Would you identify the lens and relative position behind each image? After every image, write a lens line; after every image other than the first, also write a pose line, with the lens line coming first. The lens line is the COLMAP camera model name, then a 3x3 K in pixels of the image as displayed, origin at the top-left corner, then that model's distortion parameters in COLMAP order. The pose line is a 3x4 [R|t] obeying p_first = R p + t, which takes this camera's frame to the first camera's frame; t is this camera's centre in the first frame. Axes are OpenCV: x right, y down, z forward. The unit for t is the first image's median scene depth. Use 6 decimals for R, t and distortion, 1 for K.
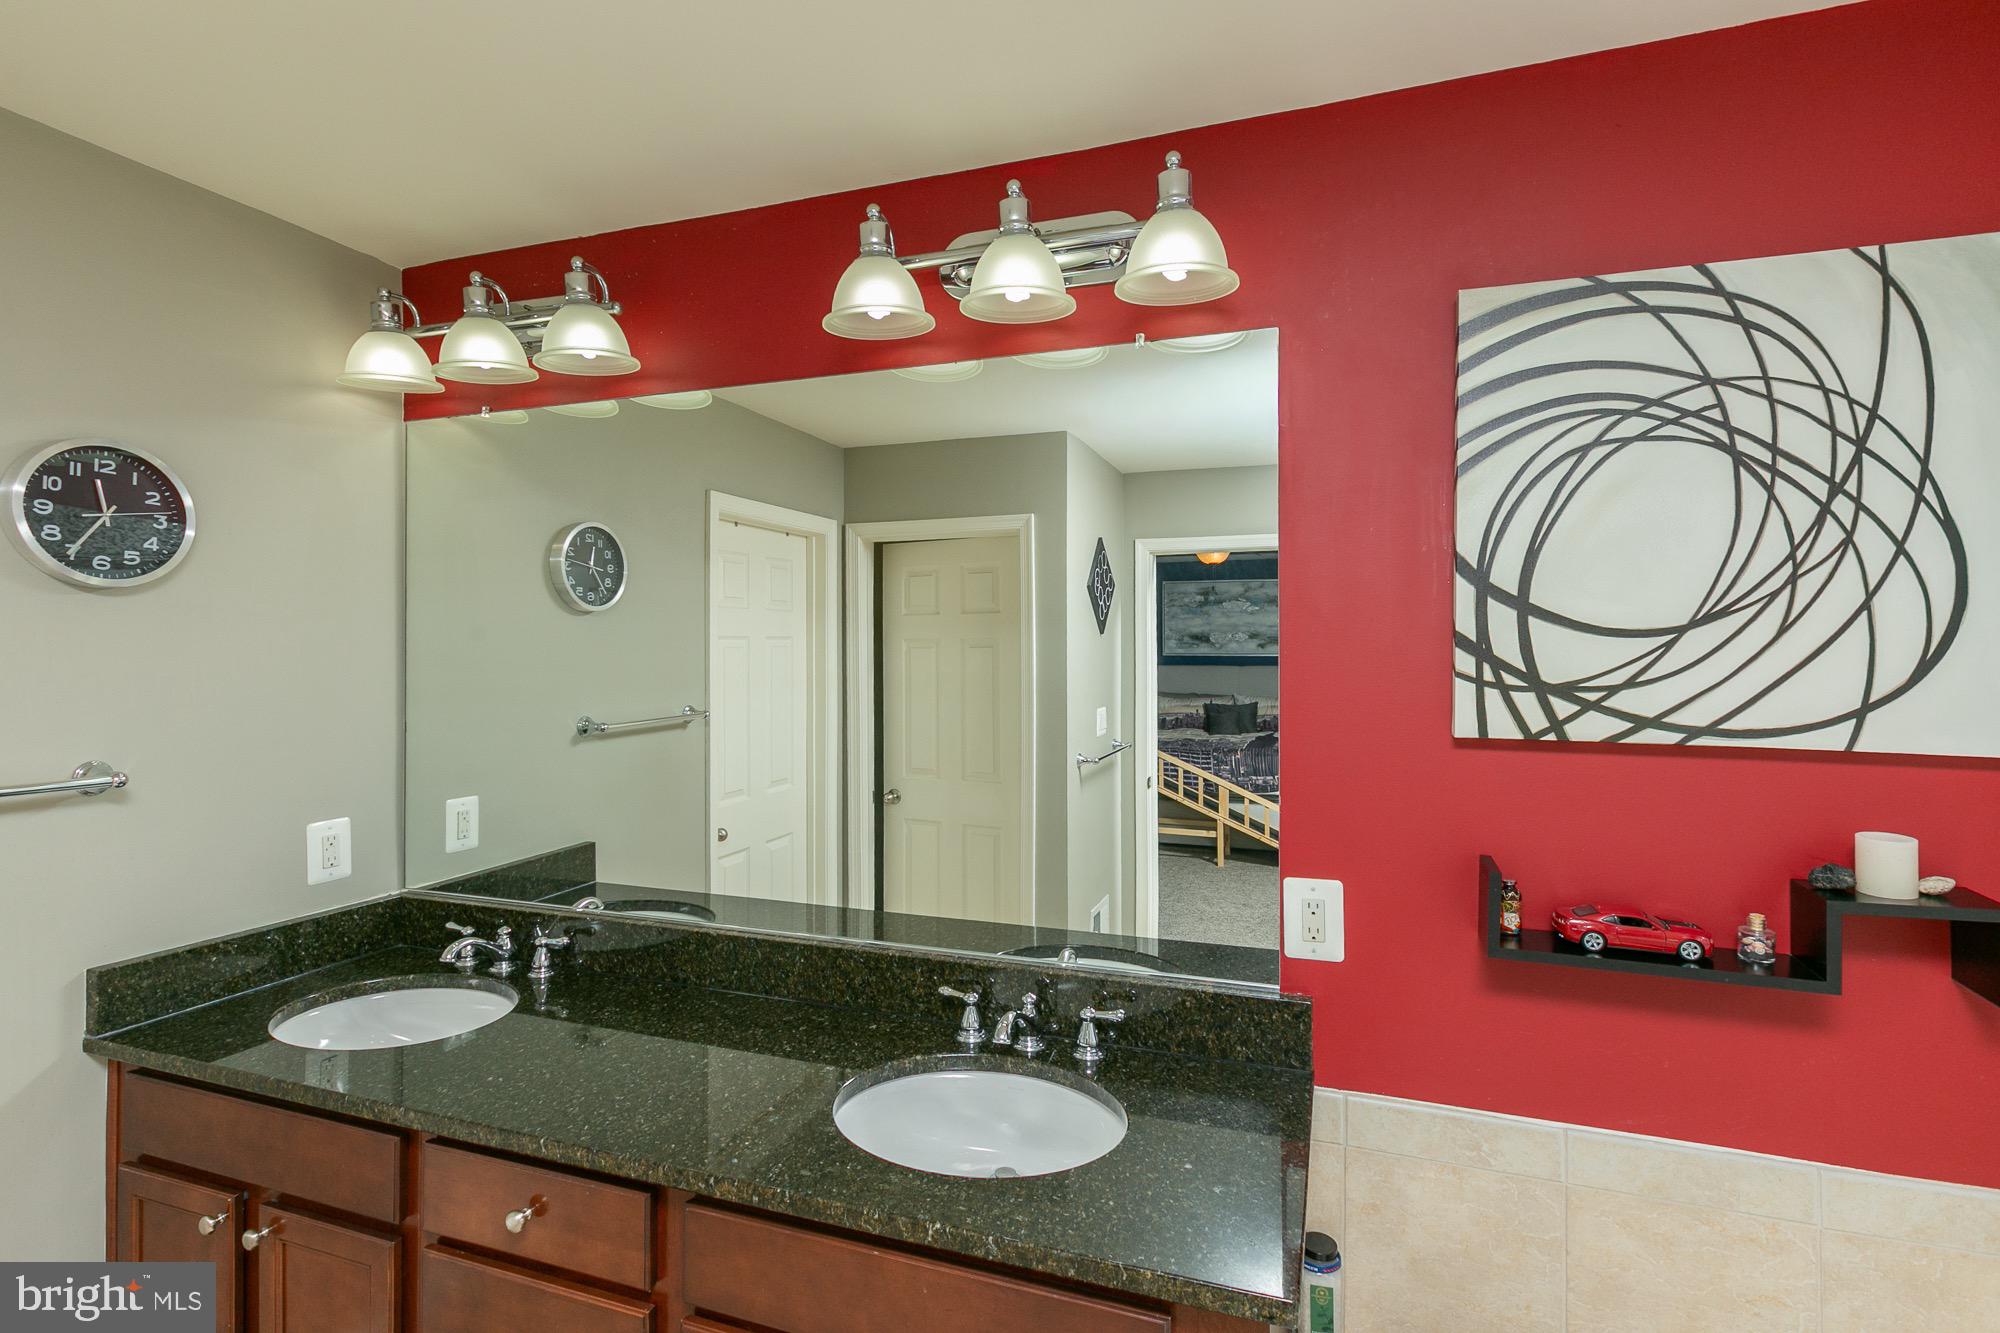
lens RADIAL K [[905.2, 0, 1005.6], [0, 905.2, 661.8], [0, 0, 1]] dist [-0.000032, -0.000427]
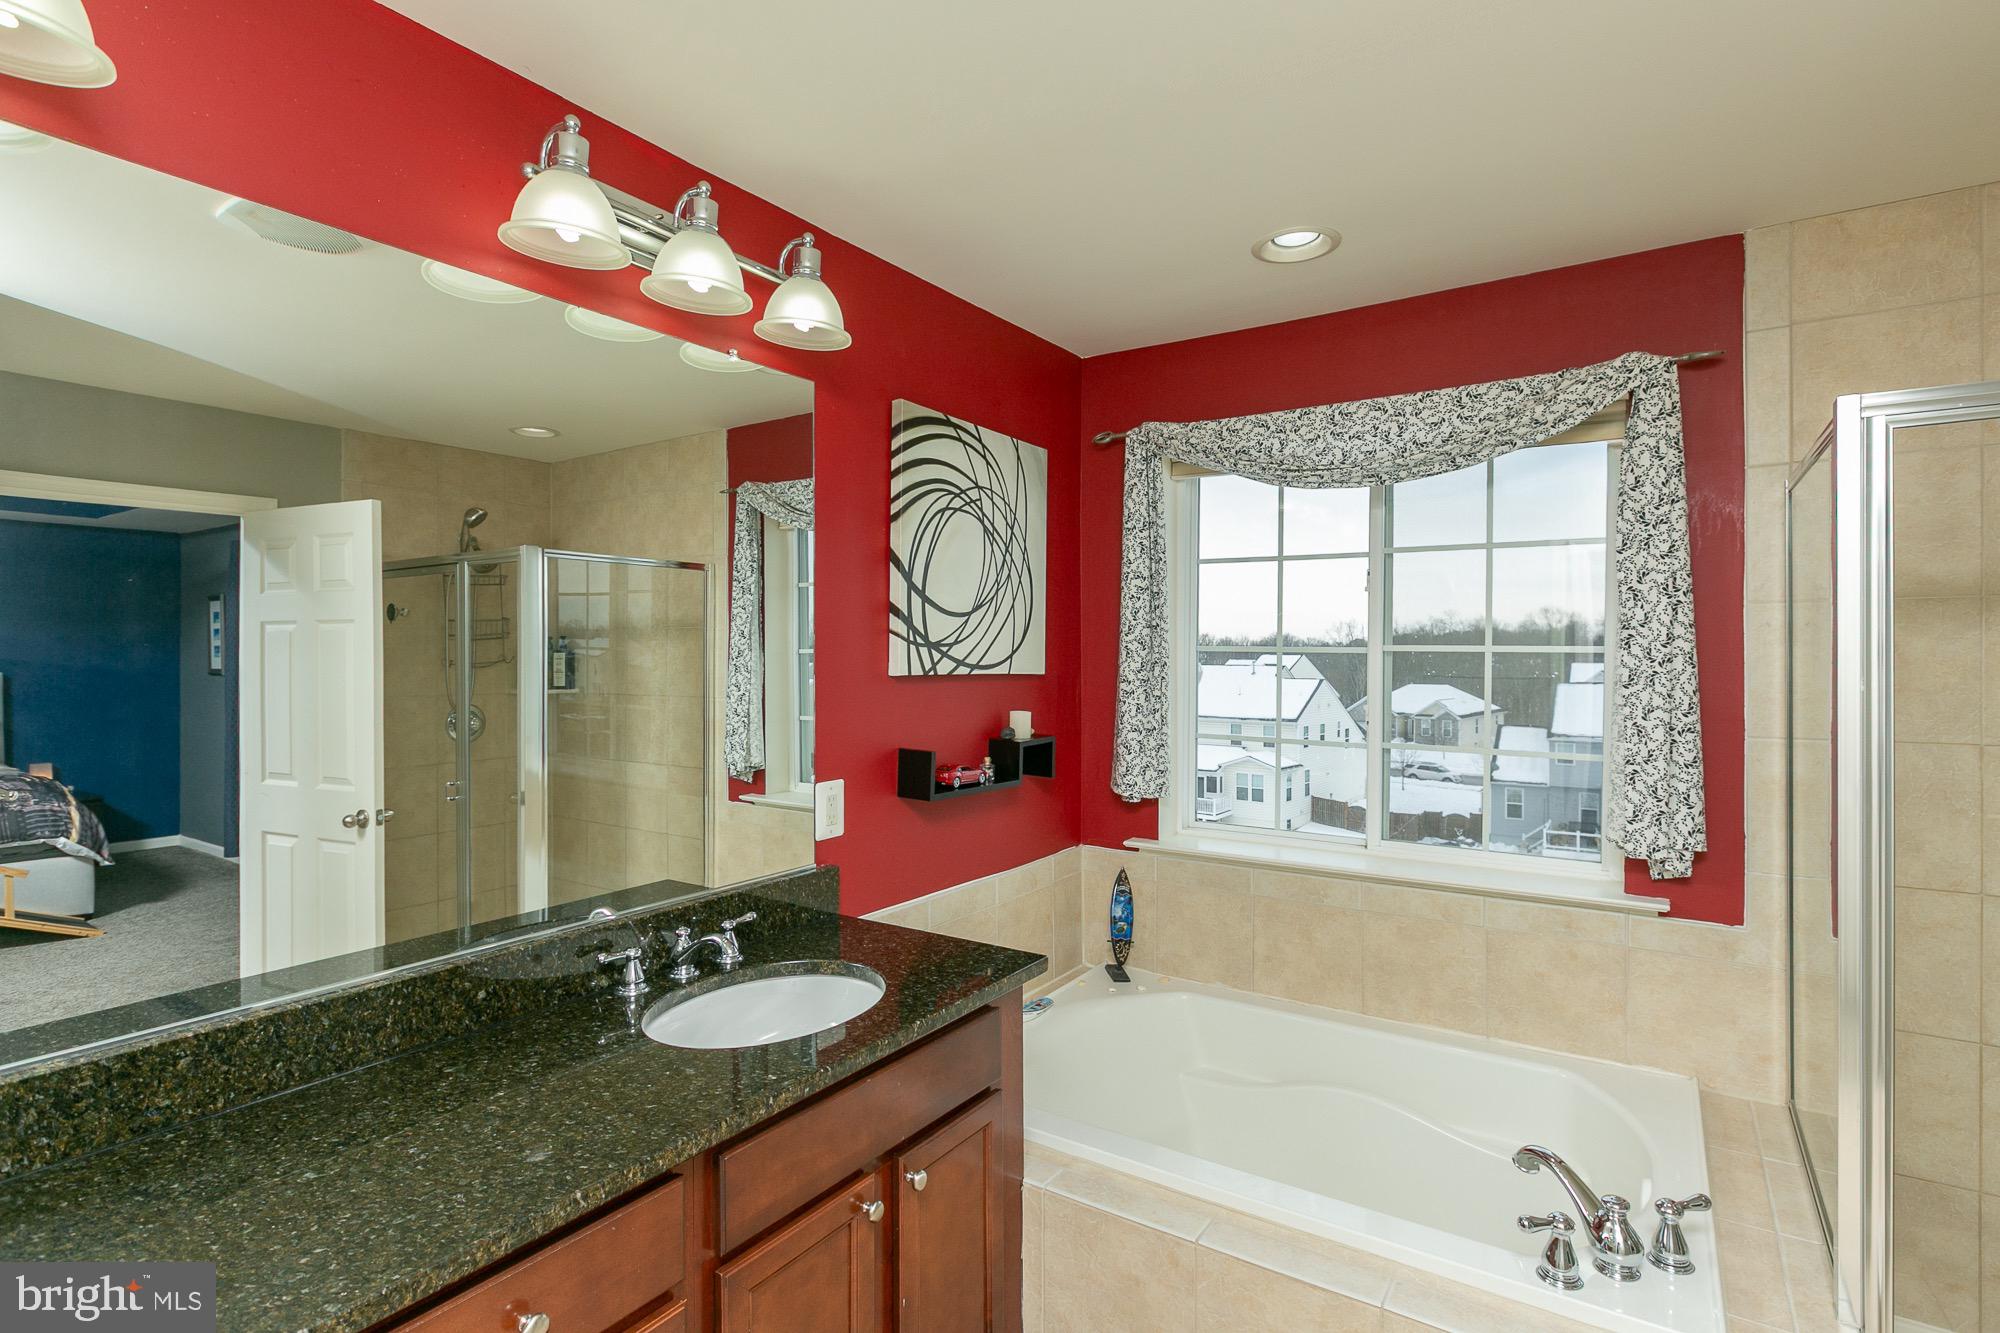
lens RADIAL K [[944.8, 0, 1013.9], [0, 944.8, 662.6], [0, 0, 1]] dist [0.001439, -0.002000]
pose [[0.265325, -0.015262, 0.964038, -1.144460], [-0.002656, 0.999859, 0.016560, 0.034000], [-0.964155, -0.006955, 0.265247, 0.377522]]
